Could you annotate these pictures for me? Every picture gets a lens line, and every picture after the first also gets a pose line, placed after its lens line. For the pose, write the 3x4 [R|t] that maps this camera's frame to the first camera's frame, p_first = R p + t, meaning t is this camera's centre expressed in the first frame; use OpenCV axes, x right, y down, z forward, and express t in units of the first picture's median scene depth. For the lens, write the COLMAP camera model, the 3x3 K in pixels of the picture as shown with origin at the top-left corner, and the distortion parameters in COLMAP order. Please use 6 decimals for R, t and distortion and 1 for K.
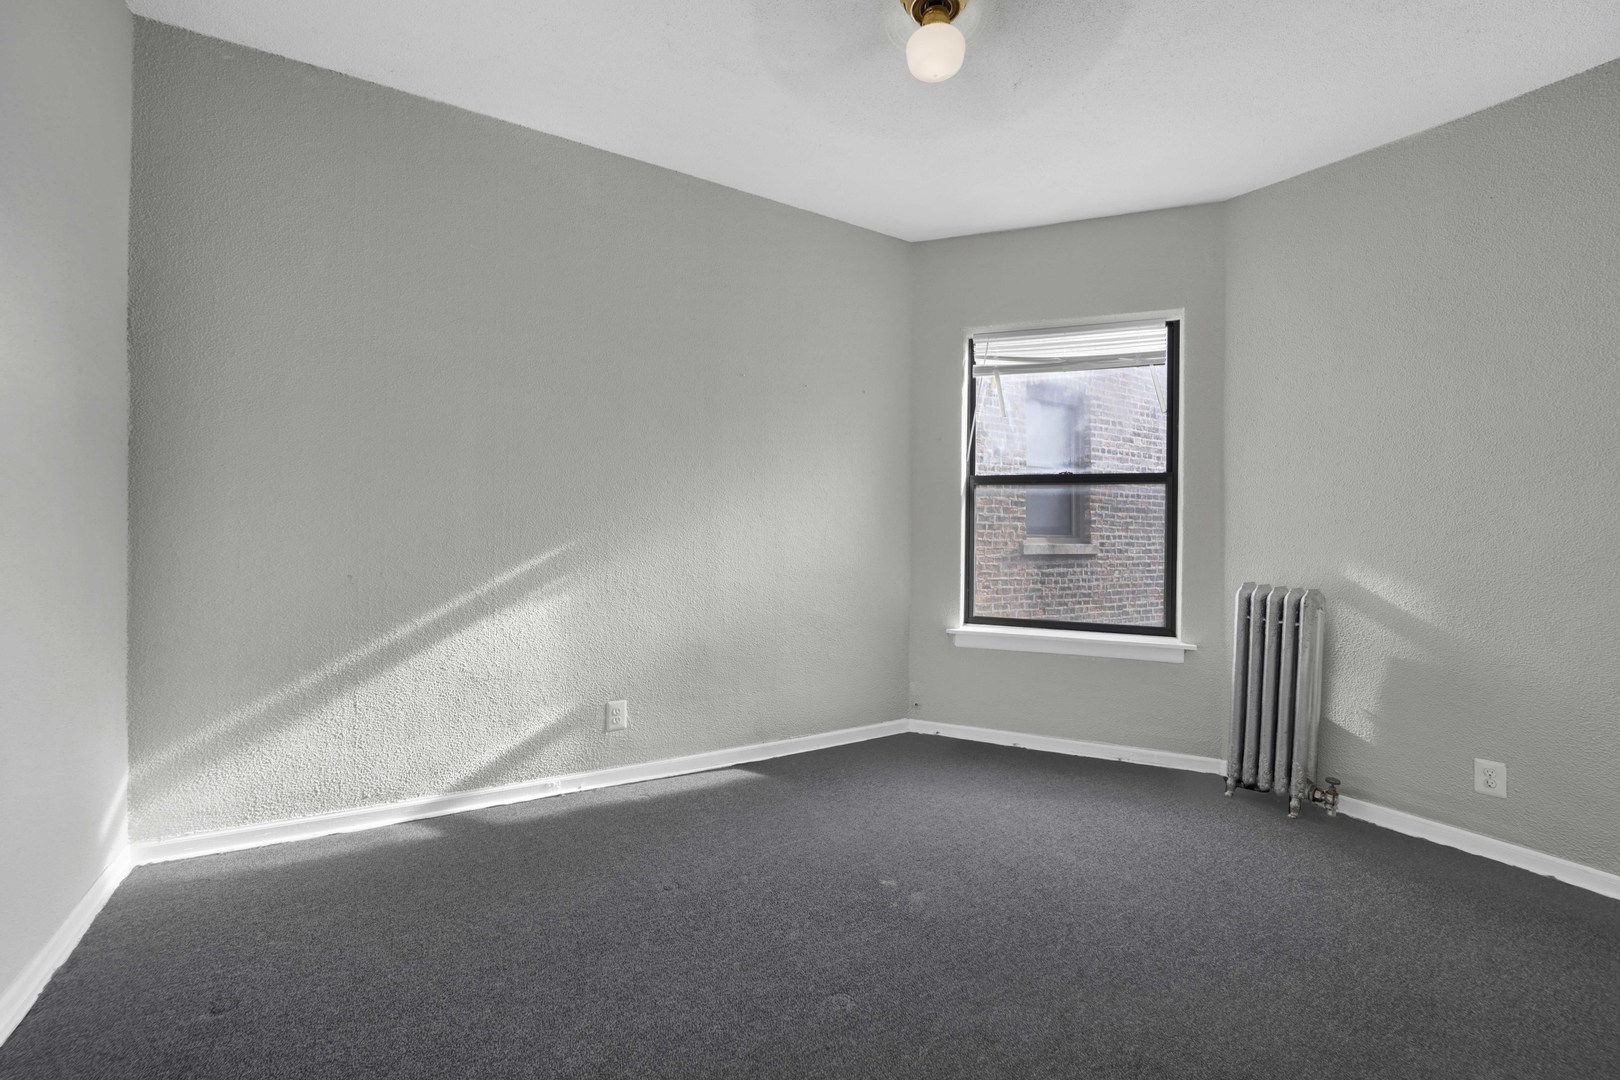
lens RADIAL K [[687.7, 0, 810.0], [0, 687.7, 540.0], [0, 0, 1]] dist [-0.002559, -0.000341]
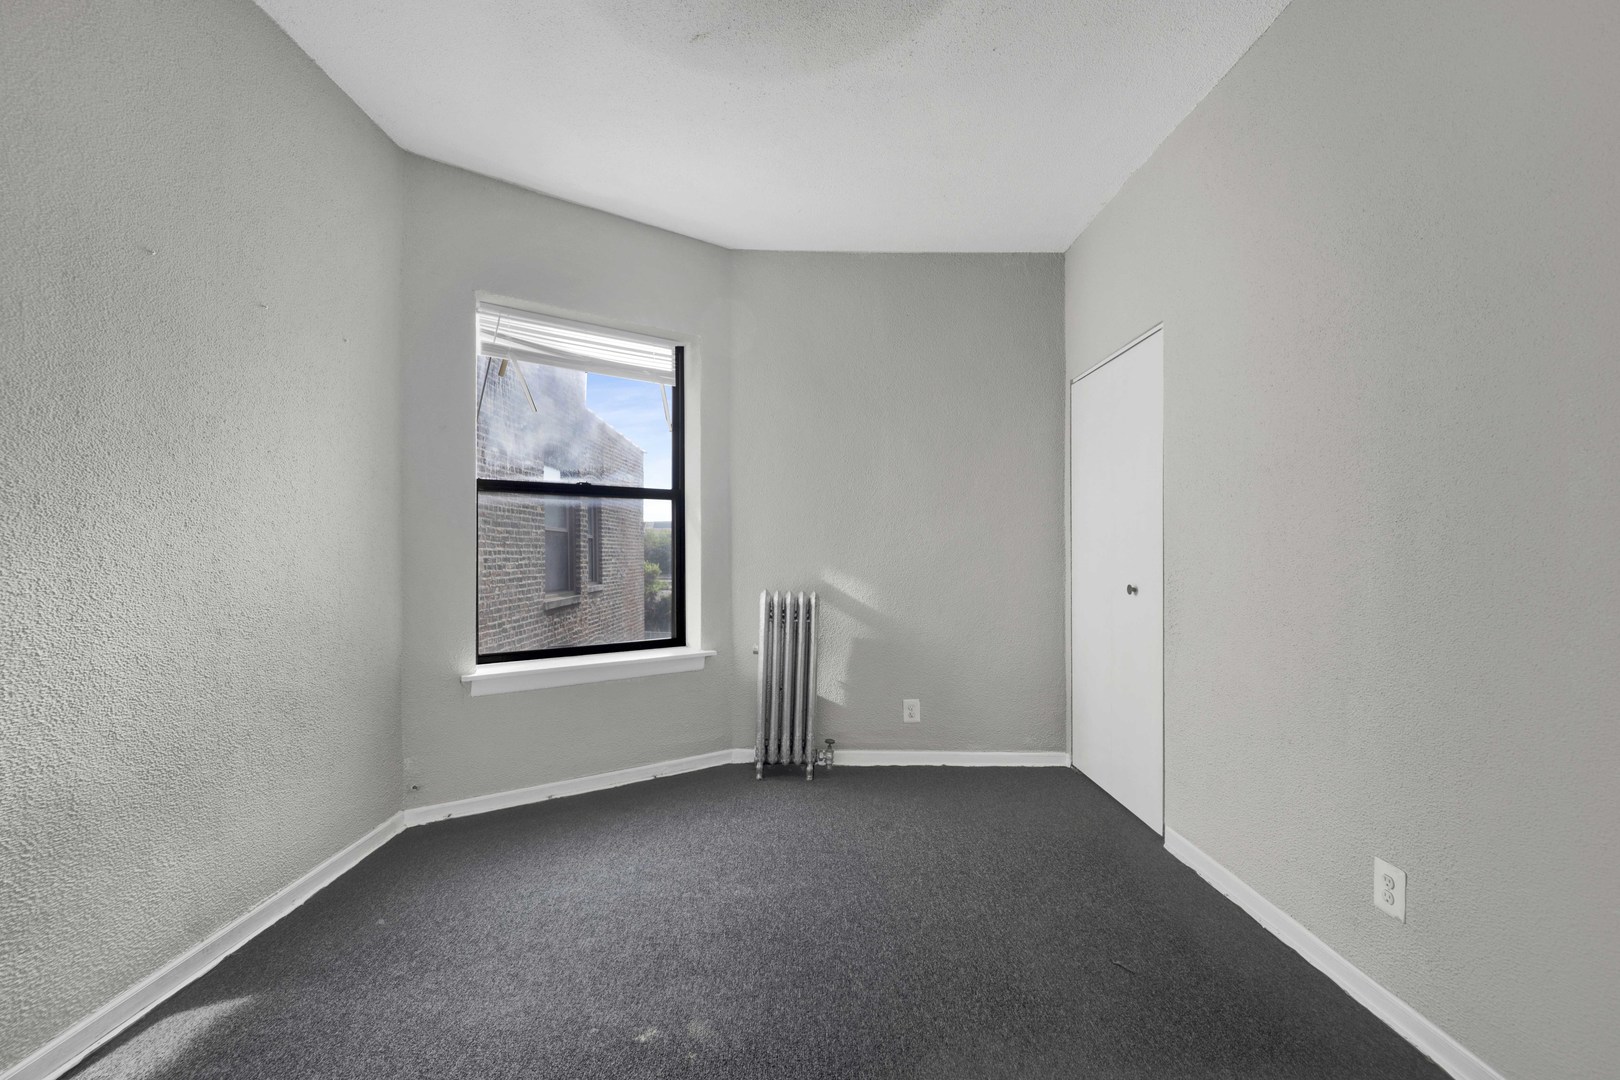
lens RADIAL K [[666.9, 0, 787.6], [0, 666.9, 551.9], [0, 0, 1]] dist [-0.017724, 0.000012]
pose [[0.531743, -0.017153, 0.846732, -0.279170], [0.020108, 0.999769, 0.007625, -0.008967], [-0.846667, 0.012972, 0.531965, 0.359100]]
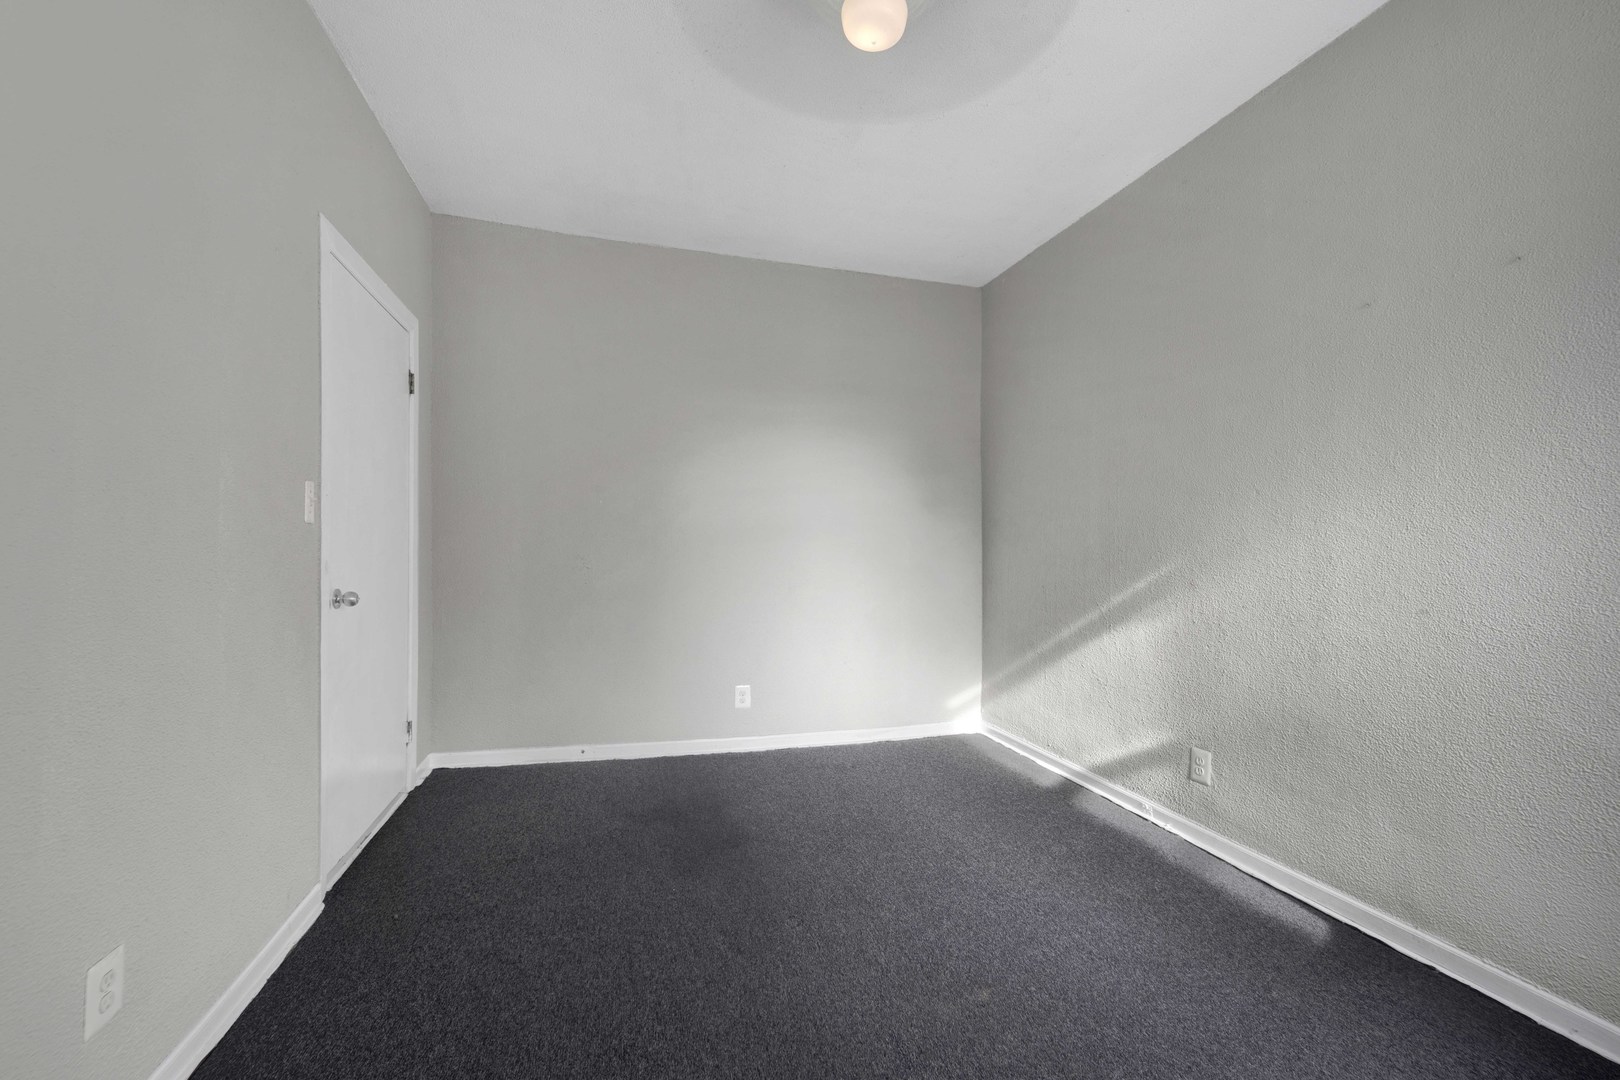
lens RADIAL K [[692.7, 0, 810.5], [0, 692.7, 555.7], [0, 0, 1]] dist [0.000360, 0.000052]
pose [[-0.291398, -0.008126, -0.956567, 0.684967], [-0.012613, 0.999910, -0.004652, -0.002721], [0.956519, 0.010709, -0.291474, 0.751633]]
